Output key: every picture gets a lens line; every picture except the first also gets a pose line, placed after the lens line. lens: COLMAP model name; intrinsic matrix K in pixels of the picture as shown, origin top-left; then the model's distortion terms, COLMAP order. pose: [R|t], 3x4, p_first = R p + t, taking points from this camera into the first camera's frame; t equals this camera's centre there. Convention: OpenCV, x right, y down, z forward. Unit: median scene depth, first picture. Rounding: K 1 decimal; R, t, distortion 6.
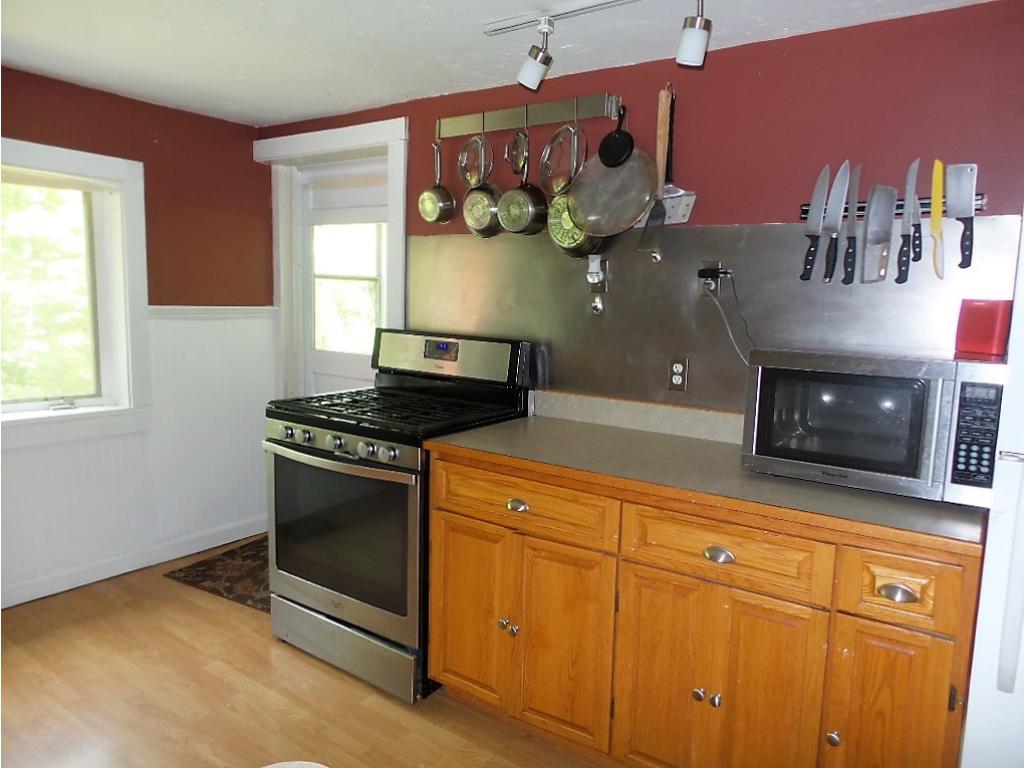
lens RADIAL K [[730.0, 0, 511.9], [0, 730.0, 384.9], [0, 0, 1]] dist [-0.003625, 0.001080]
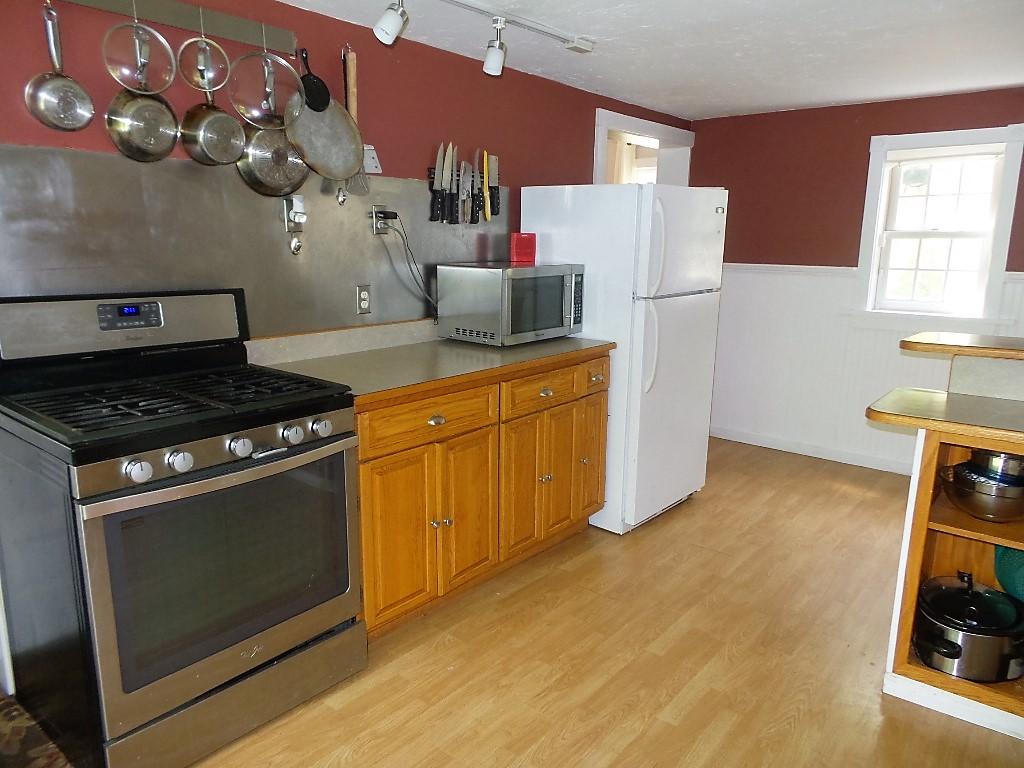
lens RADIAL K [[703.3, 0, 515.3], [0, 703.3, 389.7], [0, 0, 1]] dist [-0.004612, 0.007132]
pose [[0.073447, -0.239172, 0.968196, -1.004412], [0.117969, 0.966085, 0.229701, -0.119375], [-0.990297, 0.097346, 0.099171, 0.717170]]
